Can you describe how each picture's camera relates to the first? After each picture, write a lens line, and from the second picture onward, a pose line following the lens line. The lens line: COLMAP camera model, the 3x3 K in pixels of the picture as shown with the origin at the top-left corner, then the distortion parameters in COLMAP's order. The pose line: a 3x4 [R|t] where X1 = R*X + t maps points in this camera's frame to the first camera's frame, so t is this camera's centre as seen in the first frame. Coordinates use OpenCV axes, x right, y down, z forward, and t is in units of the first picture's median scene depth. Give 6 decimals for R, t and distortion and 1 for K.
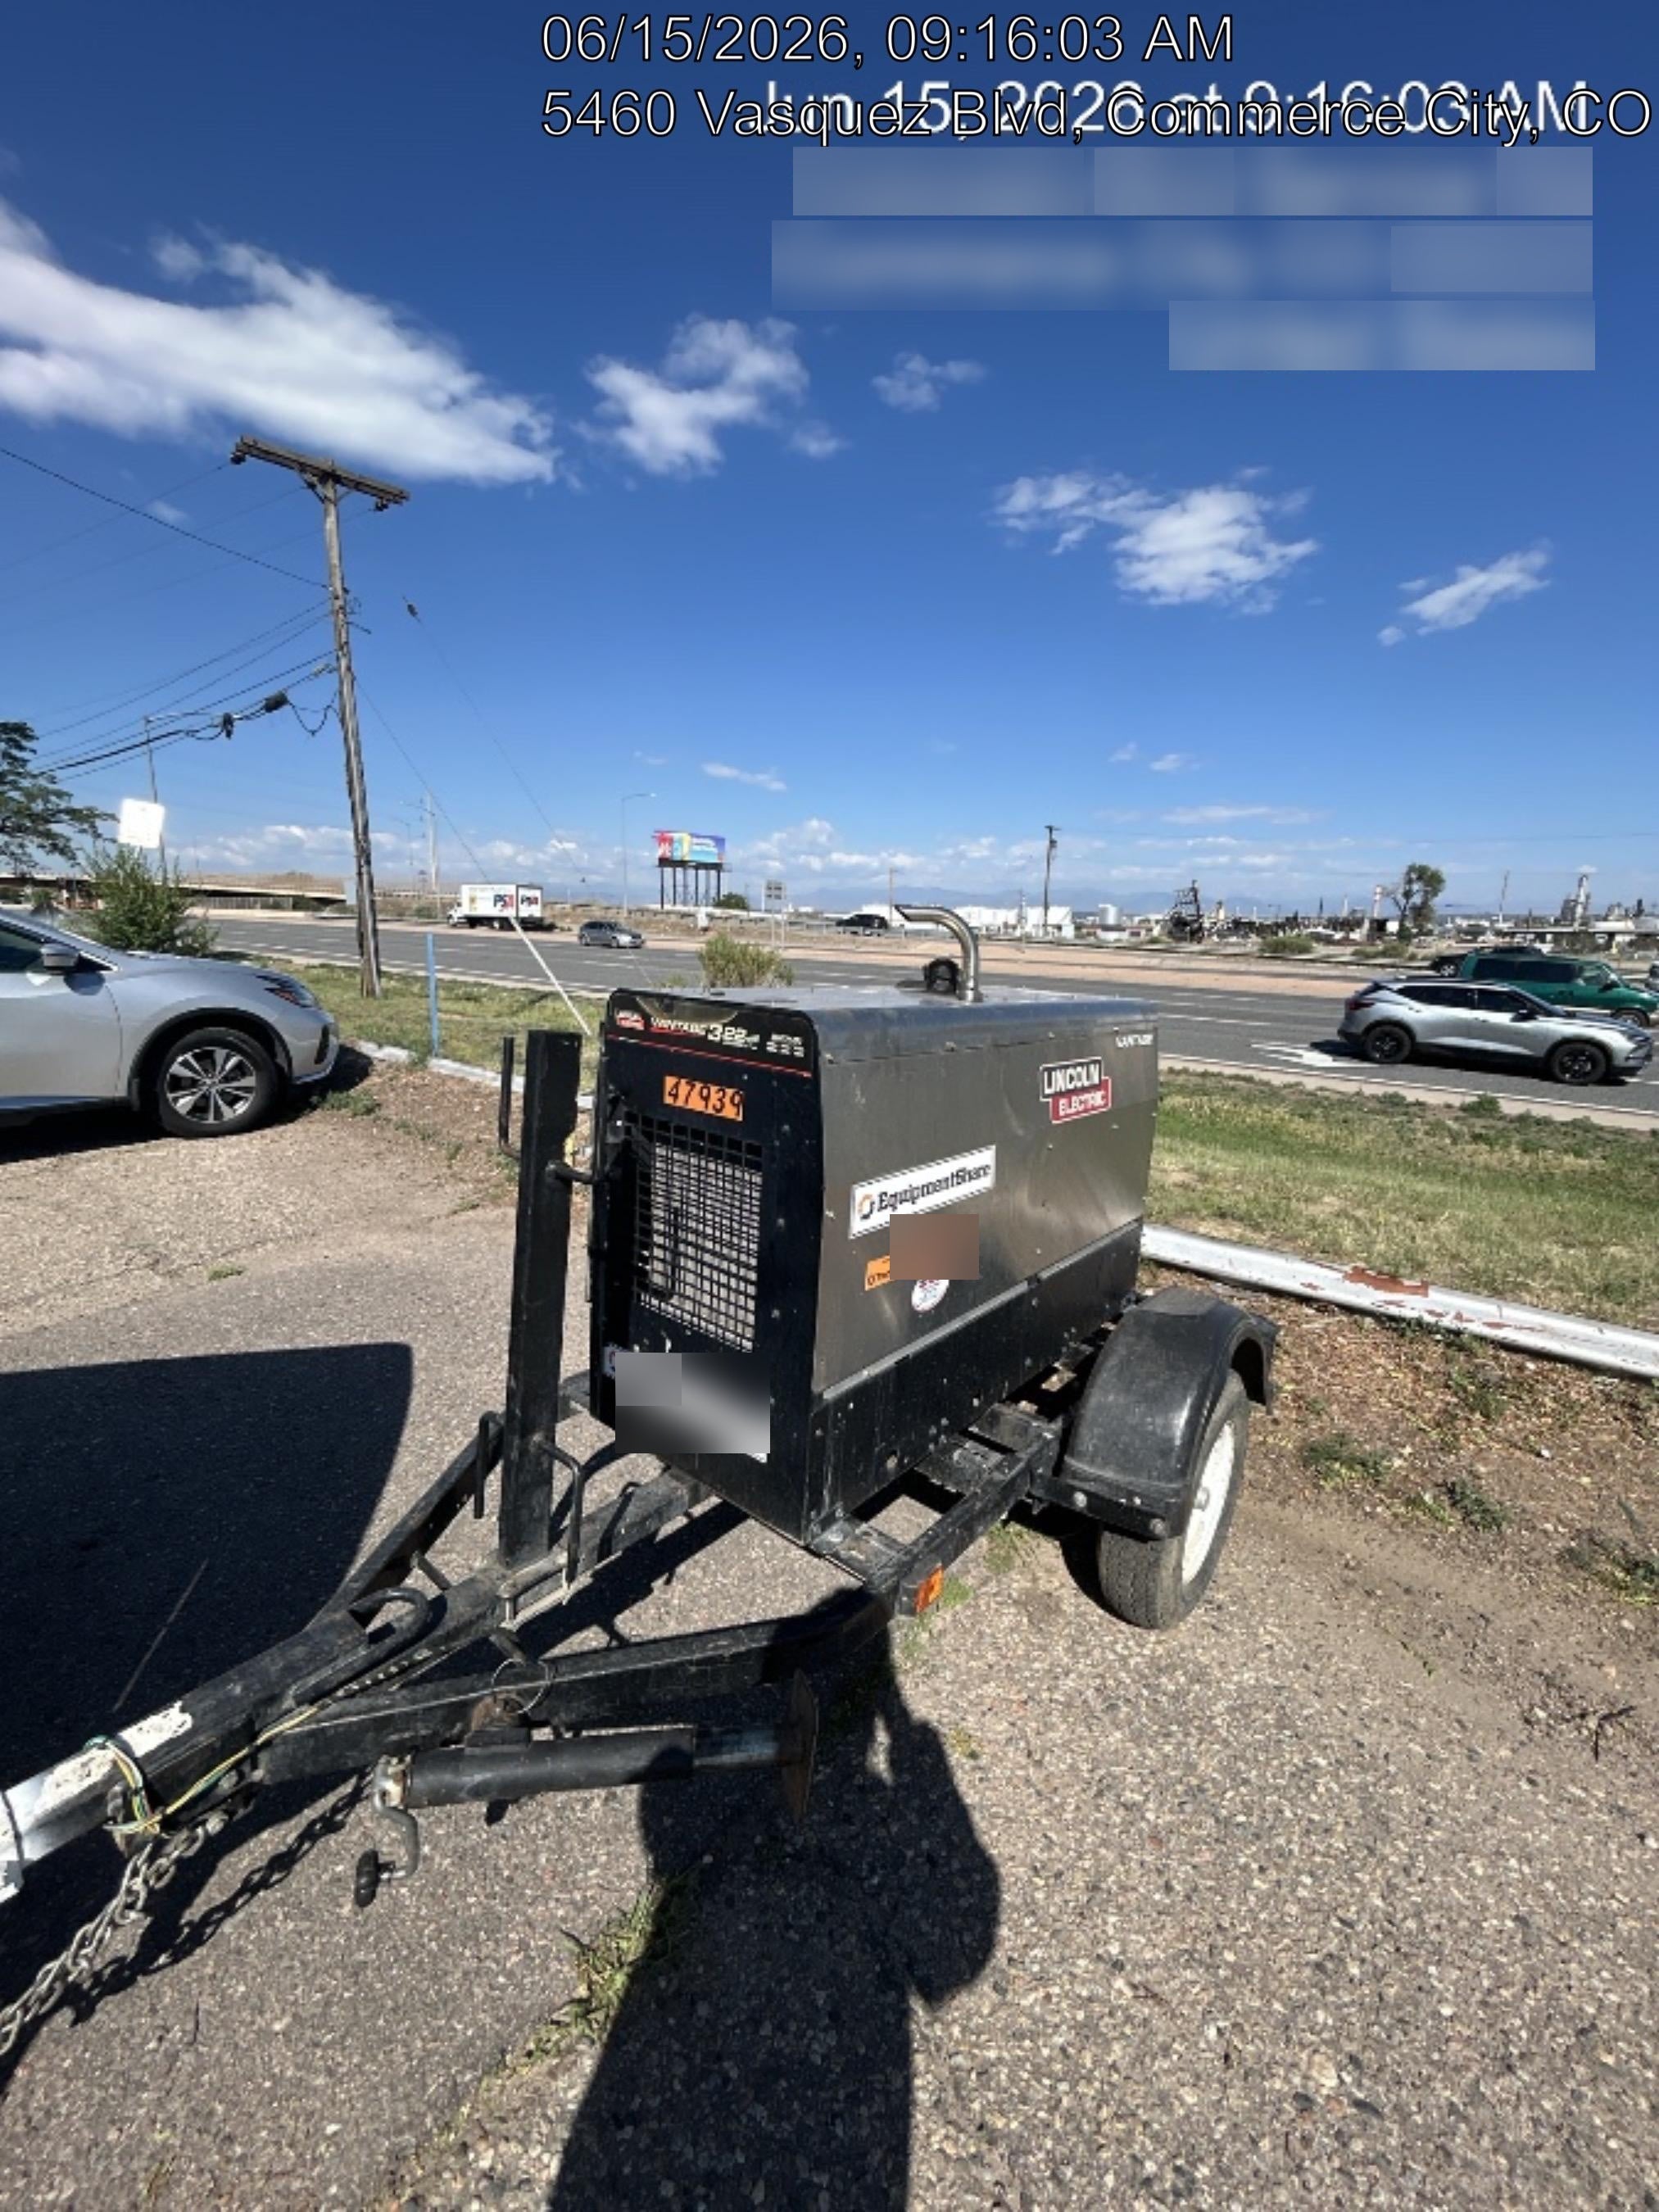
lens RADIAL K [[882.7, 0, 829.5], [0, 882.7, 1106.0], [0, 0, 1]] dist [-0.000831, 0.000276]
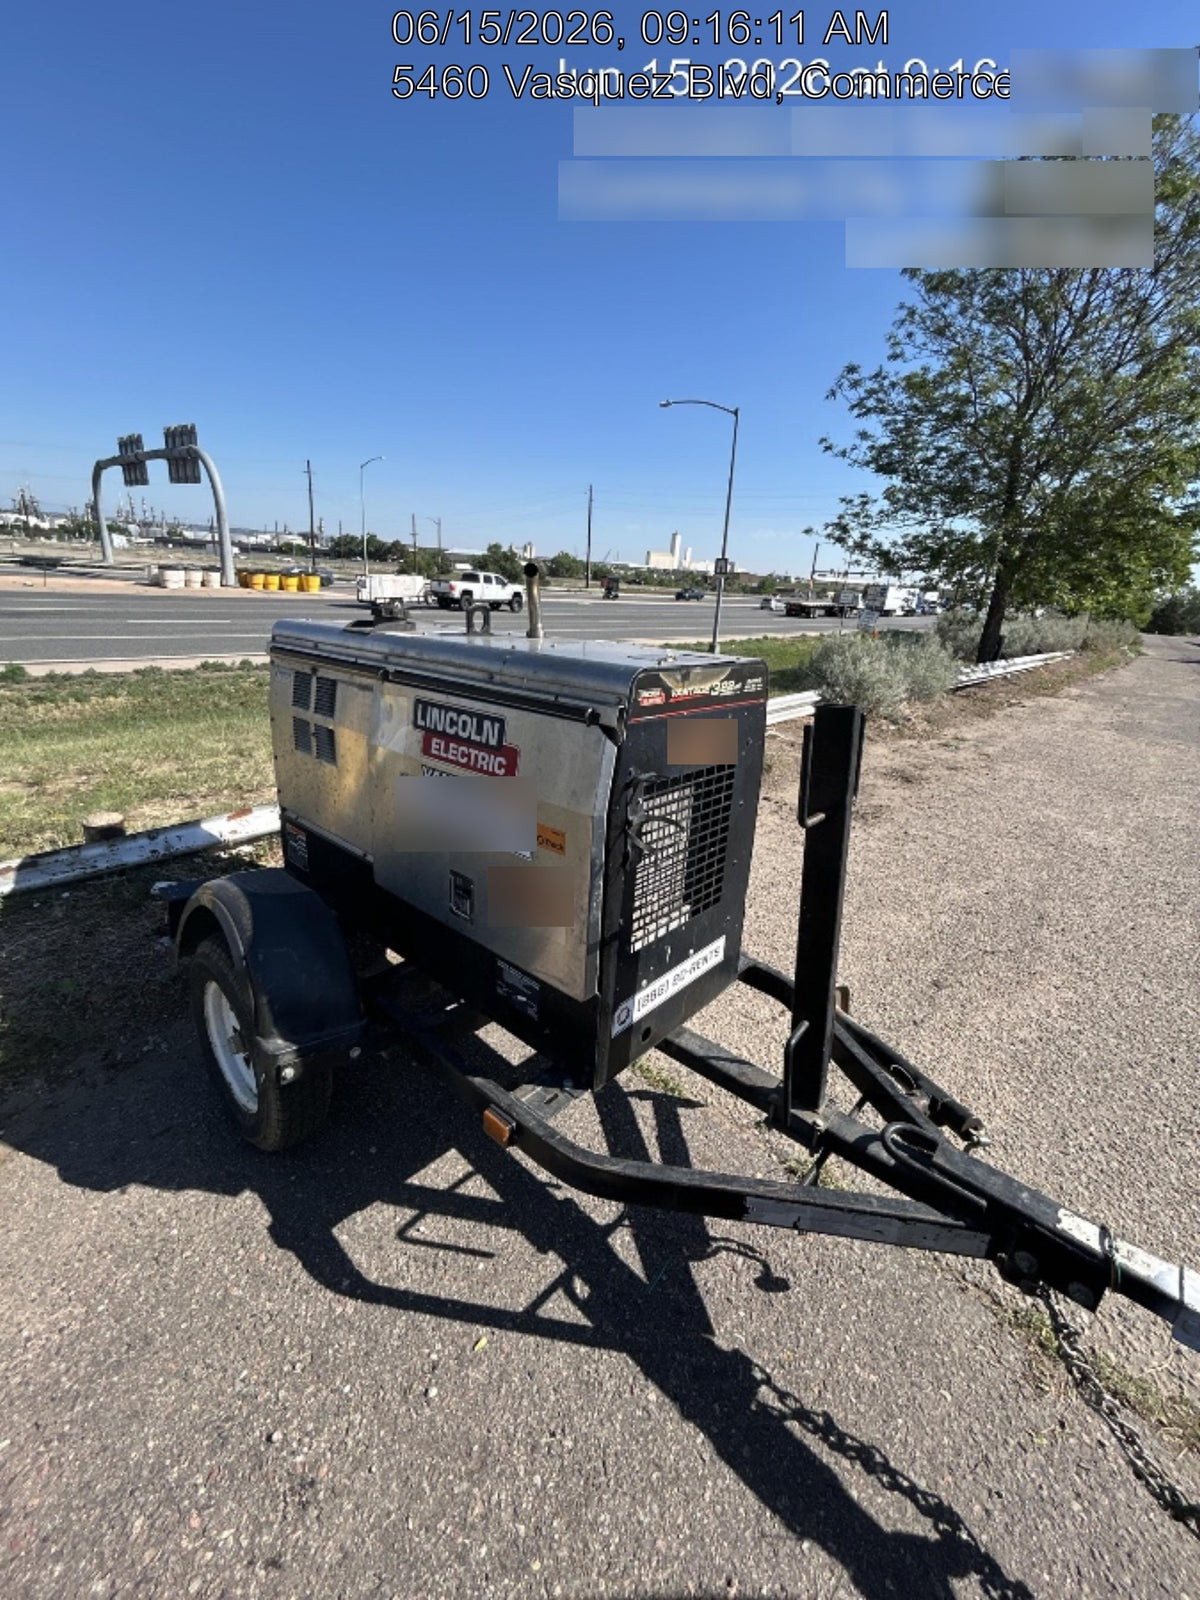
lens RADIAL K [[638.4, 0, 600.0], [0, 638.4, 800.0], [0, 0, 1]] dist [-0.000831, 0.000276]
pose [[0.046967, -0.353817, 0.934135, -1.031821], [0.136887, 0.928624, 0.344847, -0.268934], [-0.989473, 0.111675, 0.092048, 1.085051]]
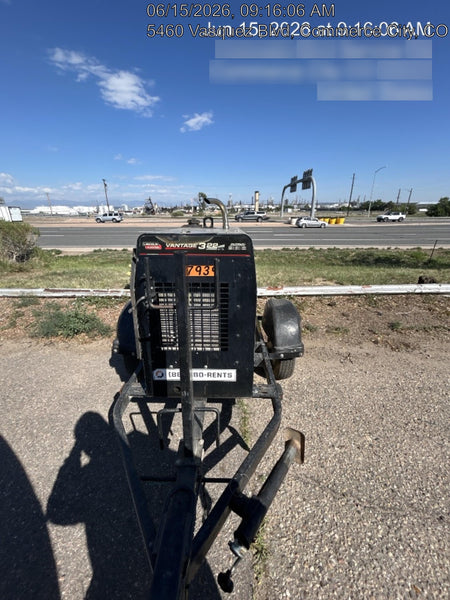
lens RADIAL K [[239.4, 0, 225.0], [0, 239.4, 300.0], [0, 0, 1]] dist [-0.000831, 0.000276]
pose [[0.784235, -0.247708, 0.568873, -0.525277], [0.156005, 0.966118, 0.205618, -0.062407], [-0.600531, -0.072506, 0.796307, 0.359257]]
